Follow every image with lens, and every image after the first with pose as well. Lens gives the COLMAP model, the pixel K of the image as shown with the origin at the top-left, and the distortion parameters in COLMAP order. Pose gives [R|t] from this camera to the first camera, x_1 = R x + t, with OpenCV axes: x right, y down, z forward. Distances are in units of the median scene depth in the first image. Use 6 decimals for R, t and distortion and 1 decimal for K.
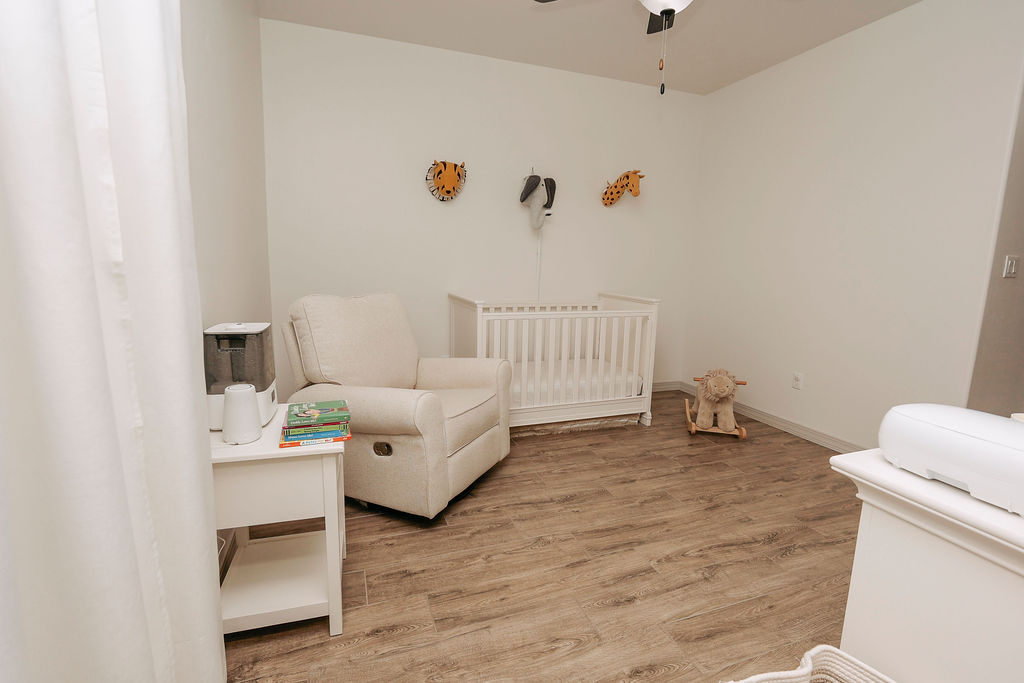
lens RADIAL K [[466.5, 0, 505.5], [0, 466.5, 335.1], [0, 0, 1]] dist [-0.008549, 0.000804]
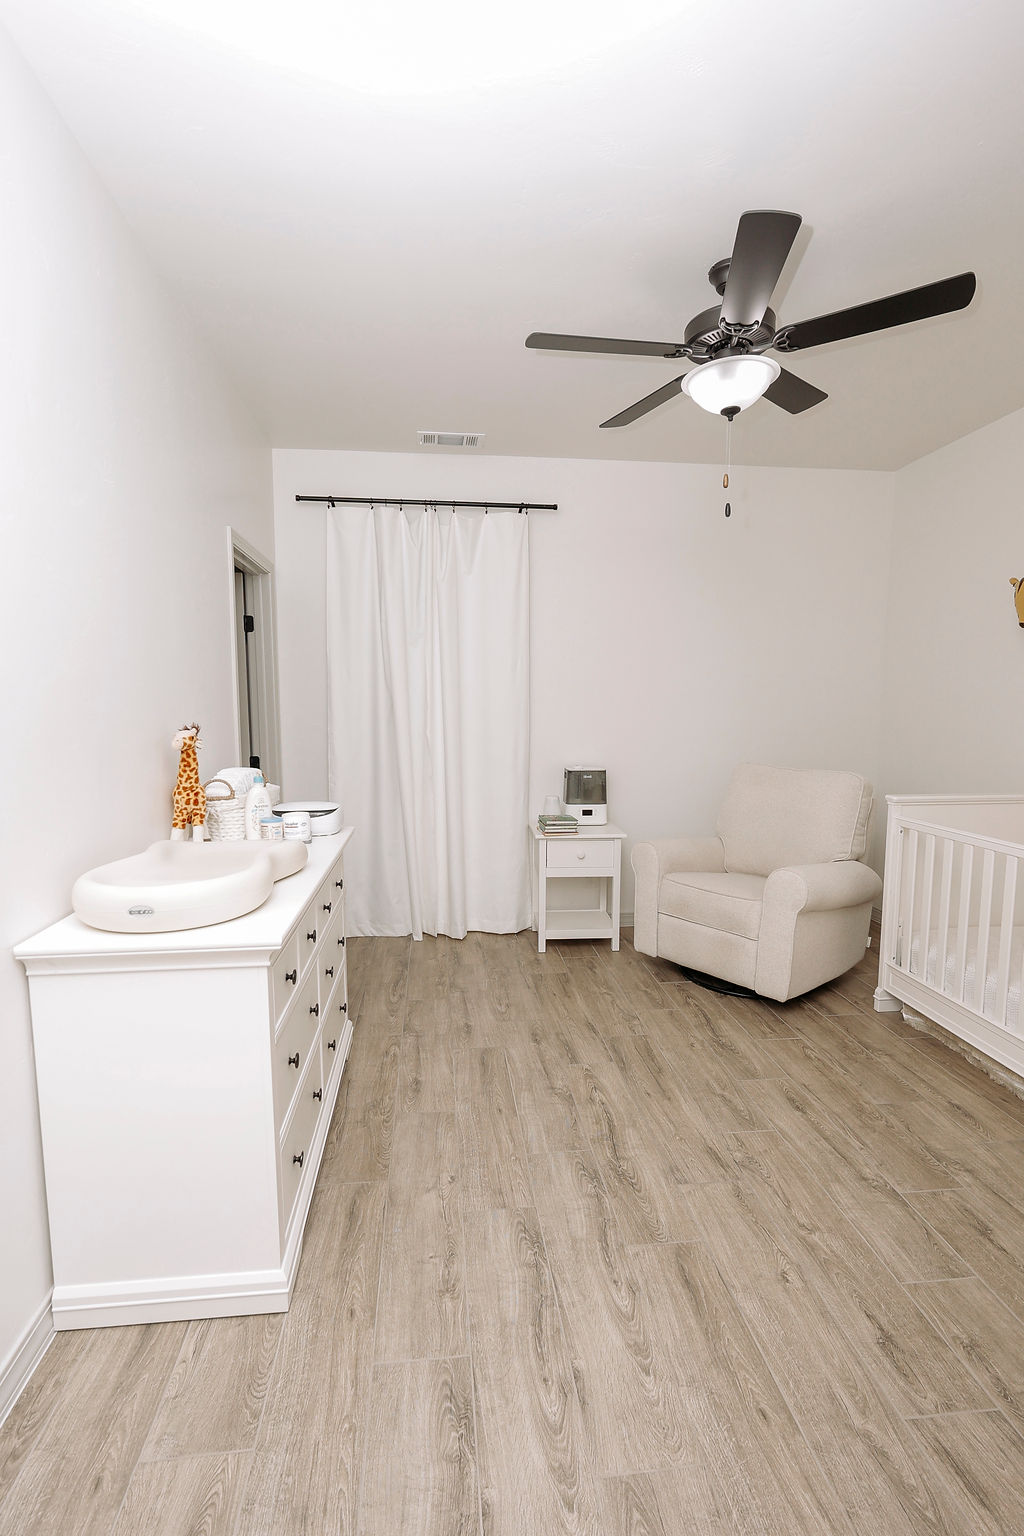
lens RADIAL K [[699.7, 0, 505.2], [0, 699.7, 779.7], [0, 0, 1]] dist [-0.008549, 0.000804]
pose [[-0.236302, 0.083191, -0.968112, 1.451321], [-0.159816, 0.979432, 0.123173, -0.176975], [0.958447, 0.183826, -0.218146, 0.933916]]
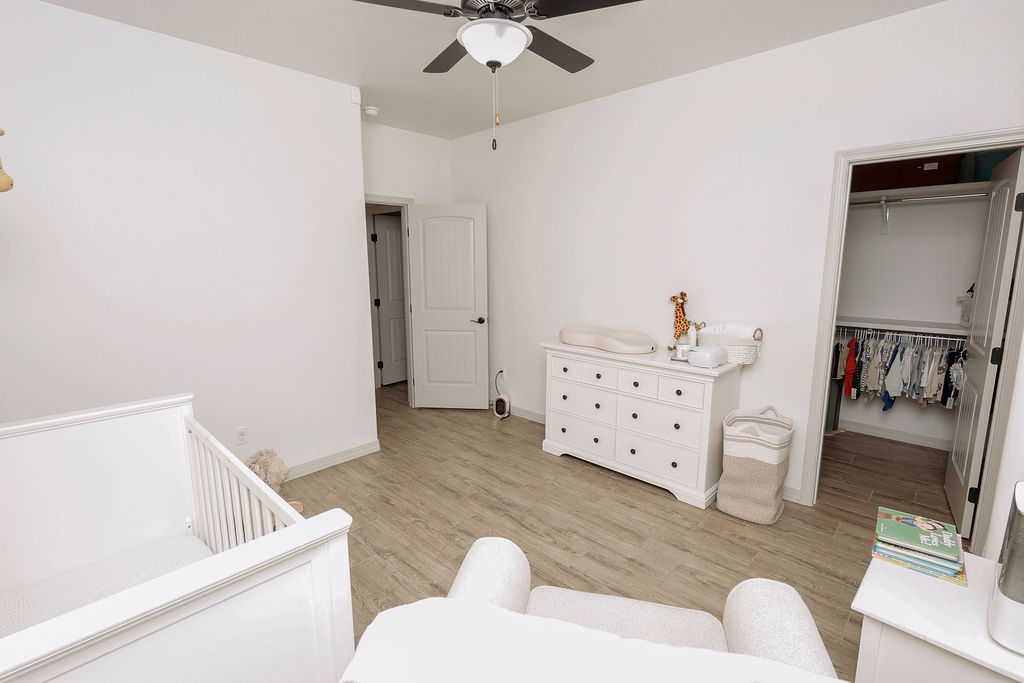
lens RADIAL K [[472.7, 0, 512.0], [0, 472.7, 341.5], [0, 0, 1]] dist [-0.002295, 0.000231]
pose [[-0.448339, -0.175942, 0.876377, -0.547702], [0.133976, 0.956134, 0.260494, -0.368752], [-0.883766, 0.234203, -0.405100, 1.374895]]
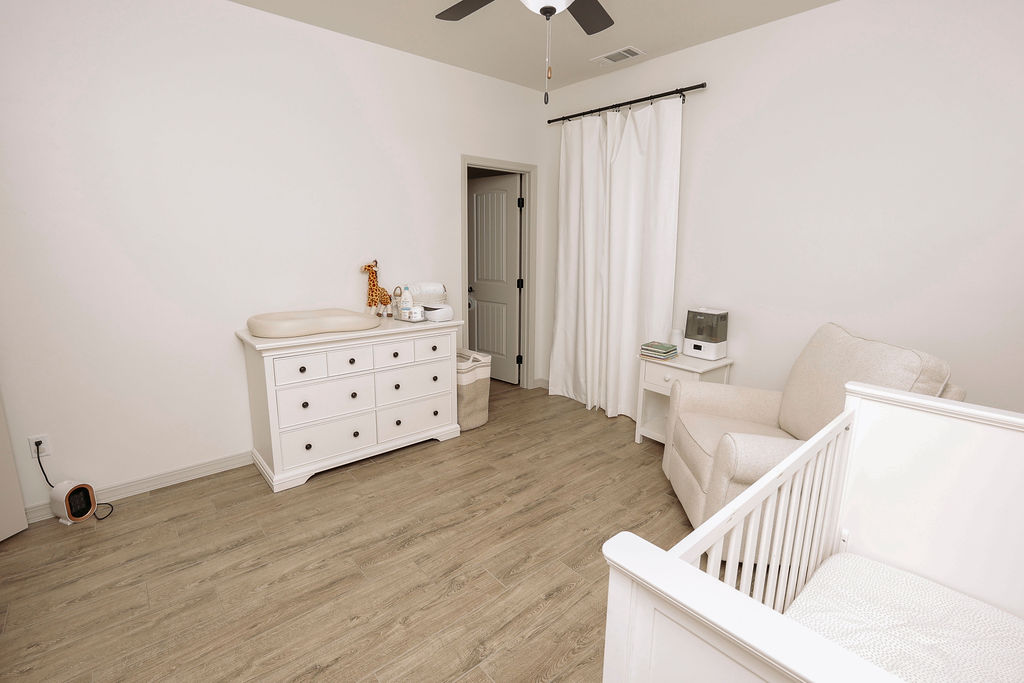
lens RADIAL K [[466.5, 0, 505.5], [0, 466.5, 335.1], [0, 0, 1]] dist [-0.008549, 0.000804]
pose [[-0.932271, 0.040495, -0.359487, 0.711753], [-0.088093, 0.938389, 0.334163, -0.371210], [0.350871, 0.343199, -0.871266, 1.804017]]
